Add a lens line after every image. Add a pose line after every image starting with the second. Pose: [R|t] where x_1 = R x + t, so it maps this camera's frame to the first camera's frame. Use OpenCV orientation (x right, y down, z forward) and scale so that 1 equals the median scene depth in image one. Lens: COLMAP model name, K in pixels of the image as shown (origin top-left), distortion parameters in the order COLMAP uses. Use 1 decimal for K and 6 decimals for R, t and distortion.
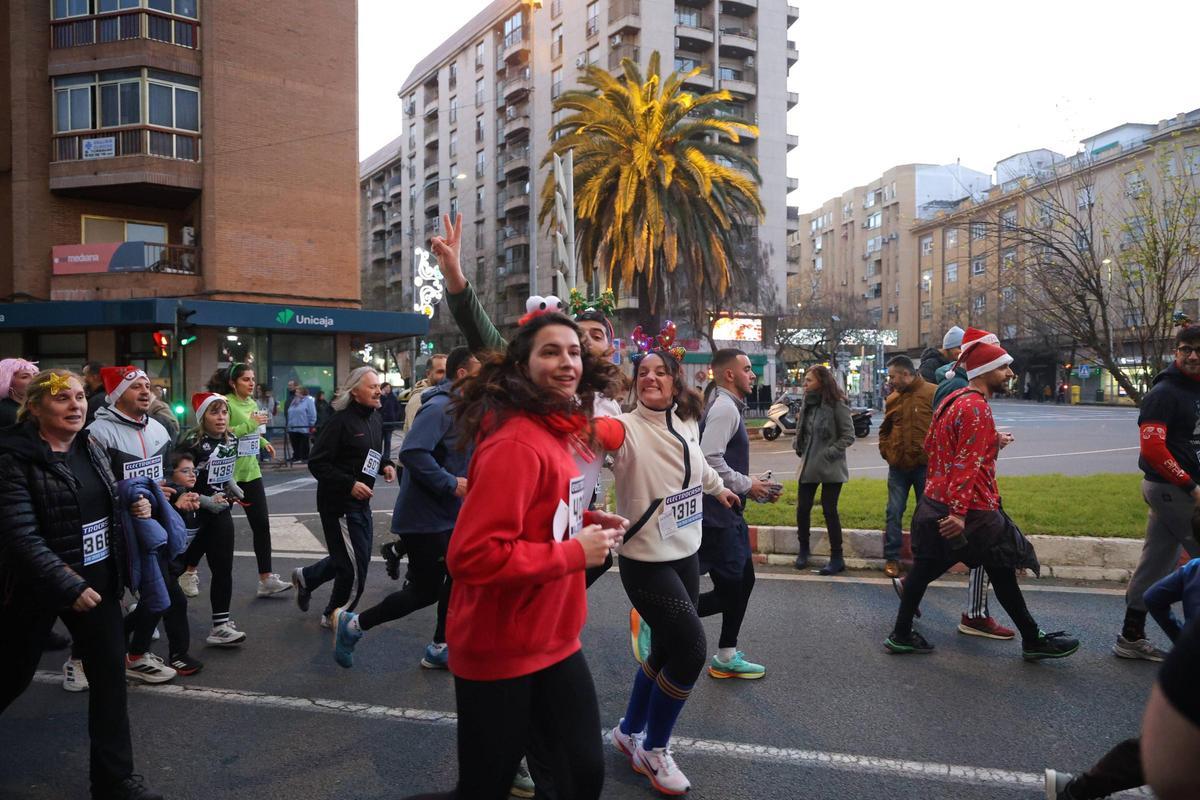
lens RADIAL K [[800.7, 0, 603.6], [0, 800.7, 400.8], [0, 0, 1]] dist [0.000174, 0.006550]
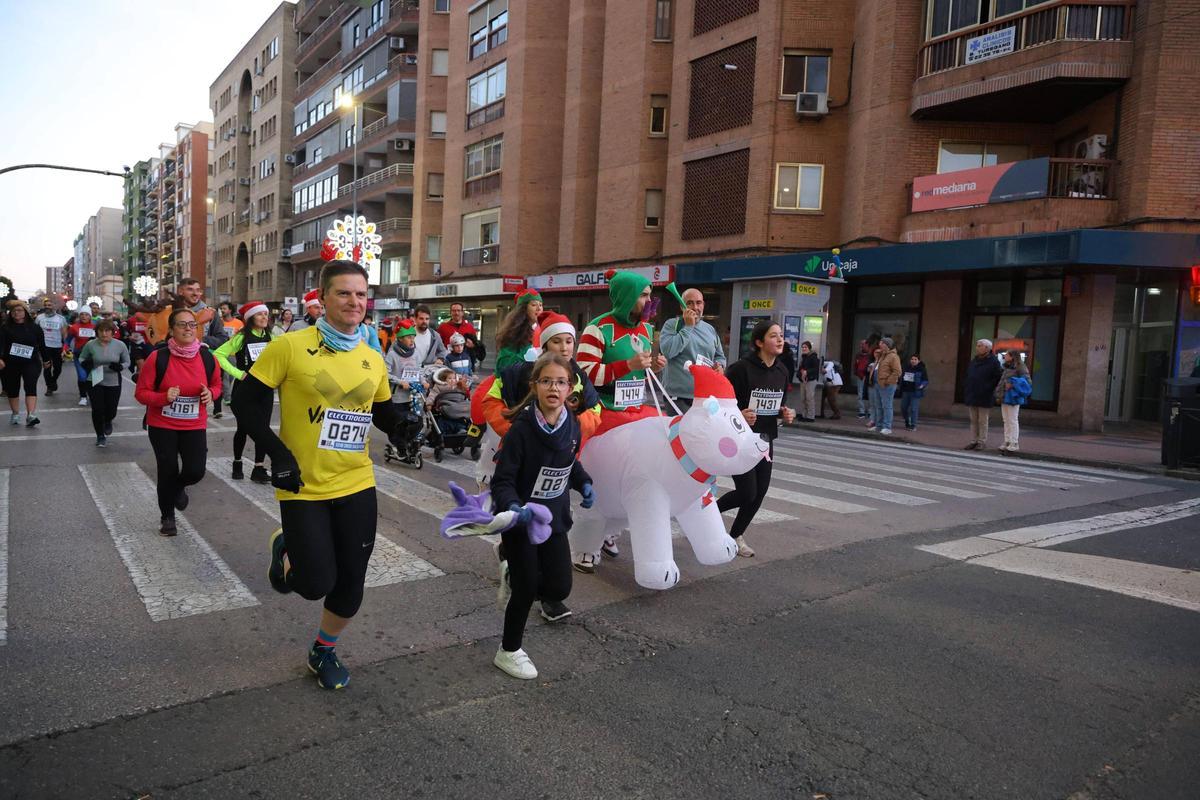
lens RADIAL K [[800.7, 0, 606.8], [0, 800.7, 403.4], [0, 0, 1]] dist [0.000174, 0.006550]
pose [[0.772762, 0.083616, -0.629164, -0.383639], [-0.060531, 0.996475, 0.058086, 0.013896], [0.631803, -0.006803, 0.775100, 0.140102]]
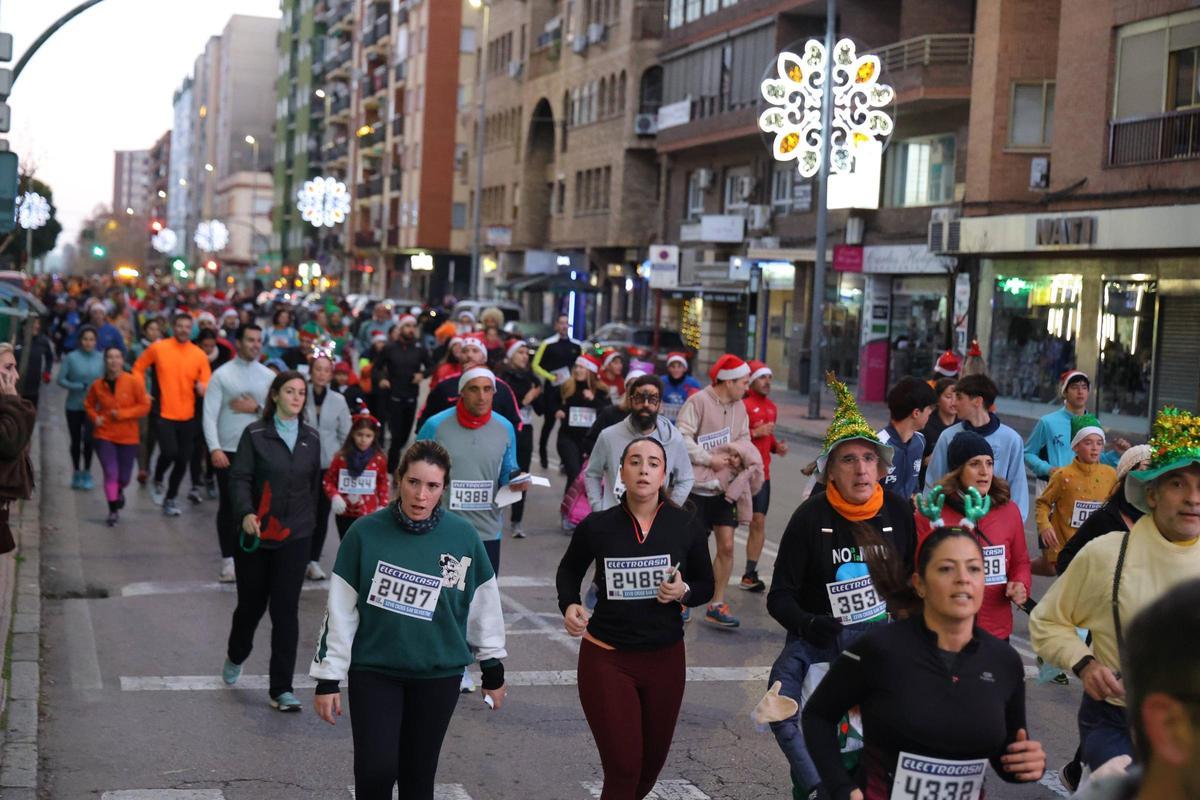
lens RADIAL K [[2169.5, 0, 608.6], [0, 2169.5, 401.1], [0, 0, 1]] dist [0.110620, 0.000000]
pose [[0.481111, 0.070029, -0.873858, -0.396809], [-0.068514, 0.996759, 0.042156, -0.019738], [0.873978, 0.039590, 0.484350, 0.101996]]
